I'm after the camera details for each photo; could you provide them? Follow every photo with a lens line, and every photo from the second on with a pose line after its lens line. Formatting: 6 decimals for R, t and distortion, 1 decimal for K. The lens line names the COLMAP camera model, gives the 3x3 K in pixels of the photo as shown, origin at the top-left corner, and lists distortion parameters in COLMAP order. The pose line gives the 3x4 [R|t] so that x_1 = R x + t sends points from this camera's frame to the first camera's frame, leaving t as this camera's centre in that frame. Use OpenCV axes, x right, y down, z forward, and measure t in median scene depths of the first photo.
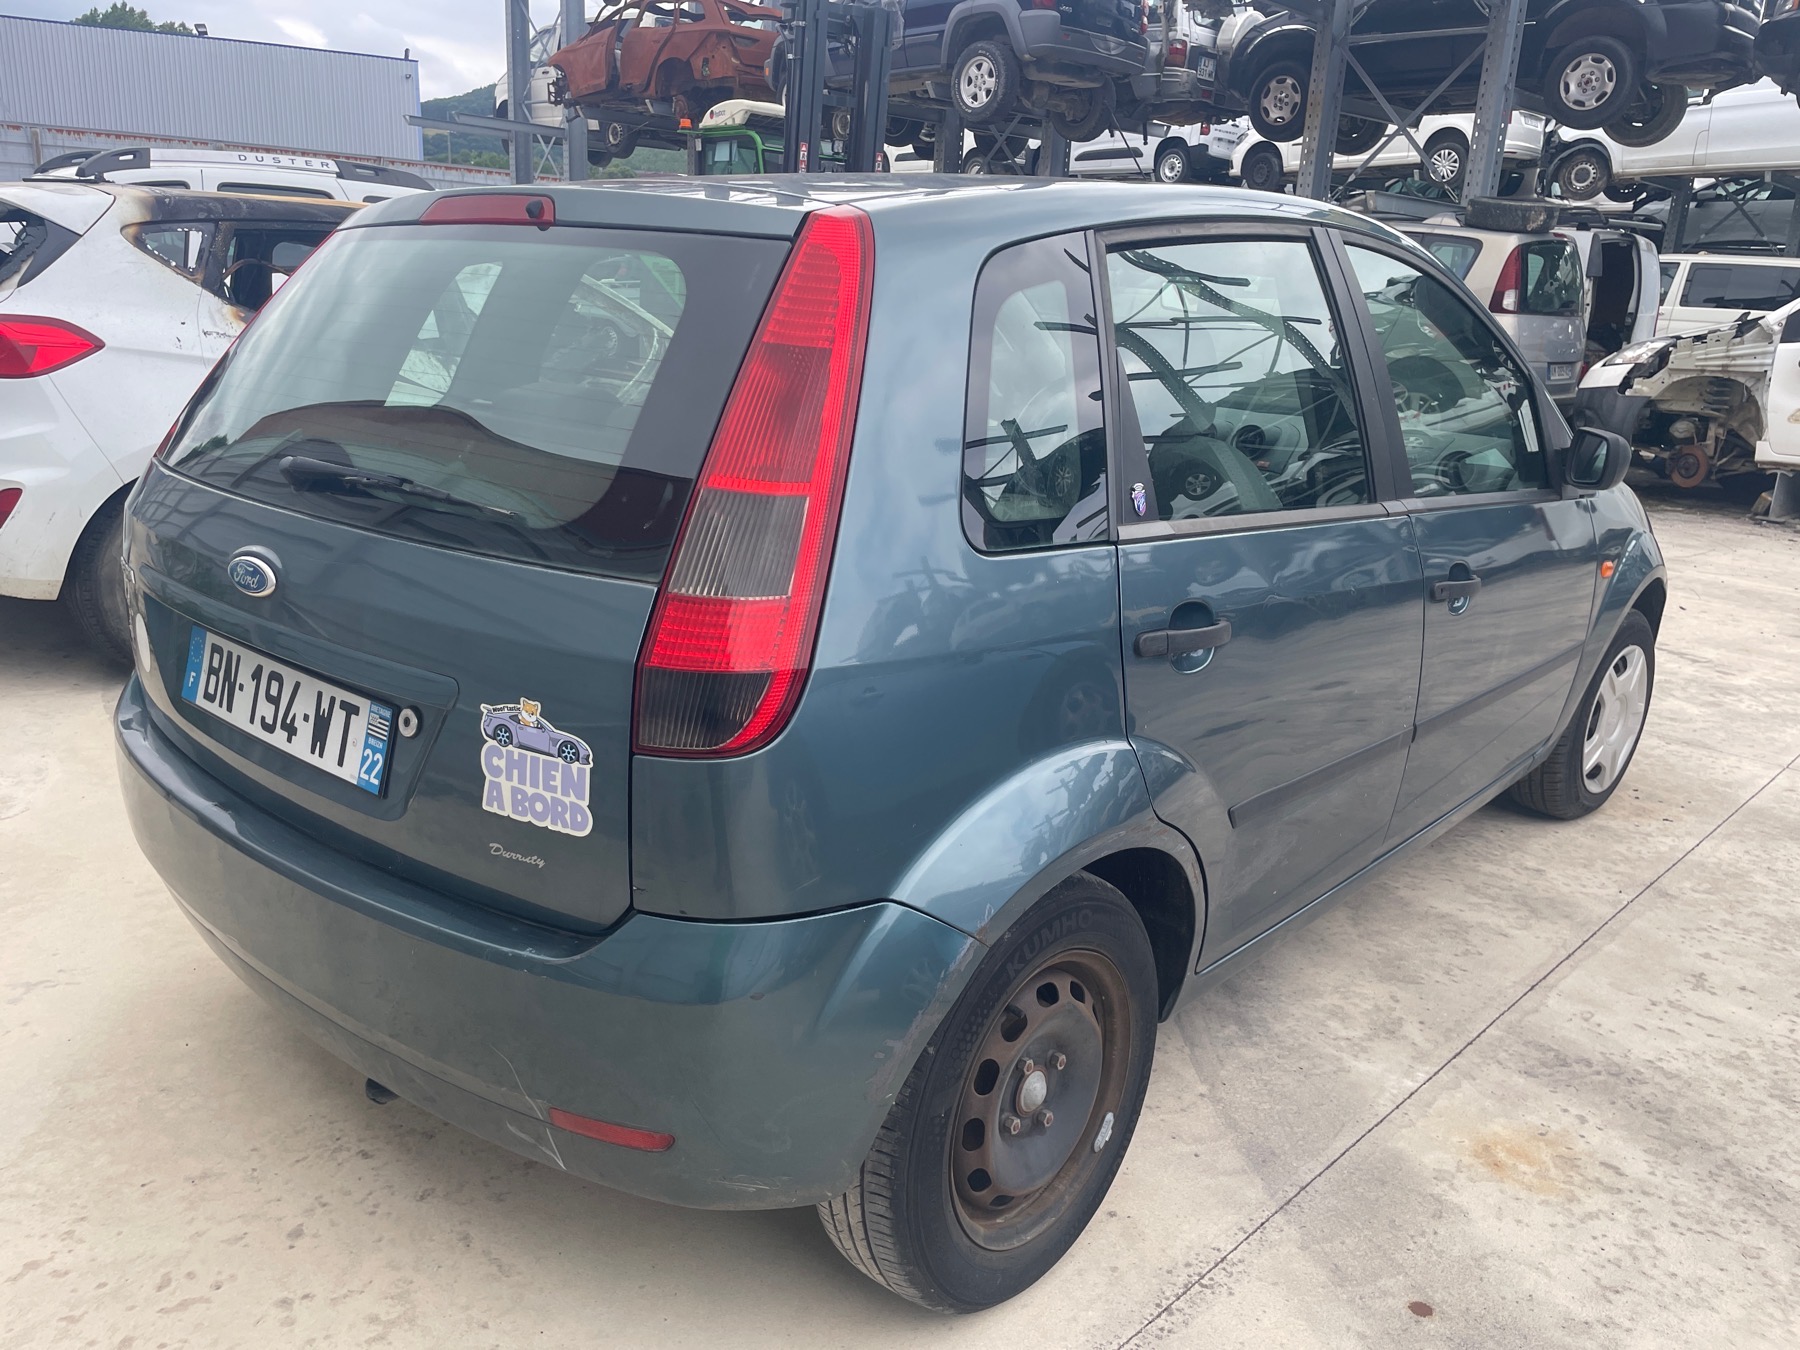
lens RADIAL K [[1357.9, 0, 942.2], [0, 1357.9, 681.1], [0, 0, 1]] dist [0.064210, -0.081307]
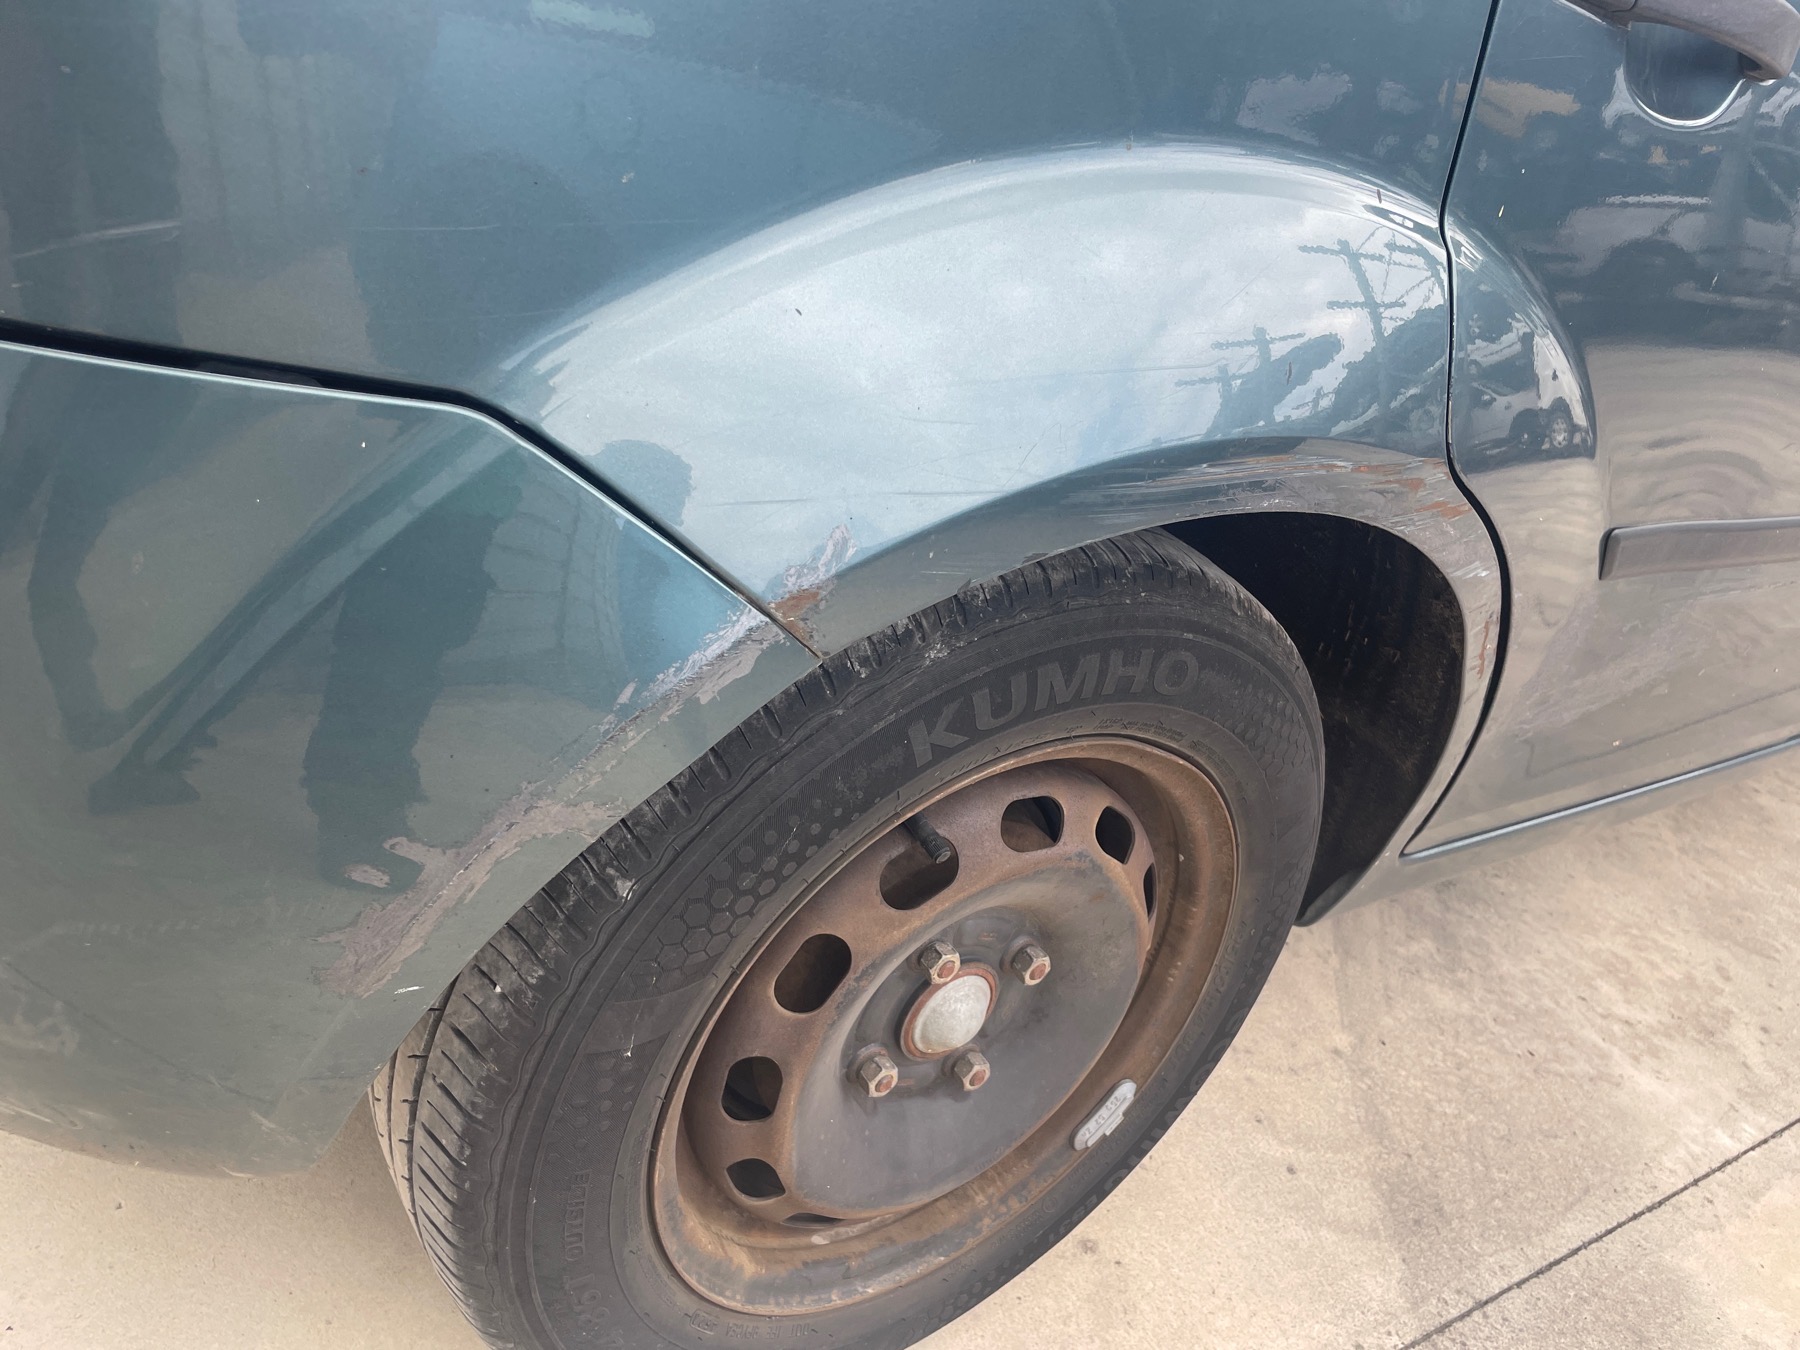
lens RADIAL K [[1367.6, 0, 907.1], [0, 1367.6, 684.3], [0, 0, 1]] dist [0.062635, -0.083514]
pose [[0.949861, 0.273506, -0.151521, 0.068102], [-0.237351, 0.946182, 0.220008, 0.080581], [0.203540, -0.173013, 0.963659, 0.445128]]
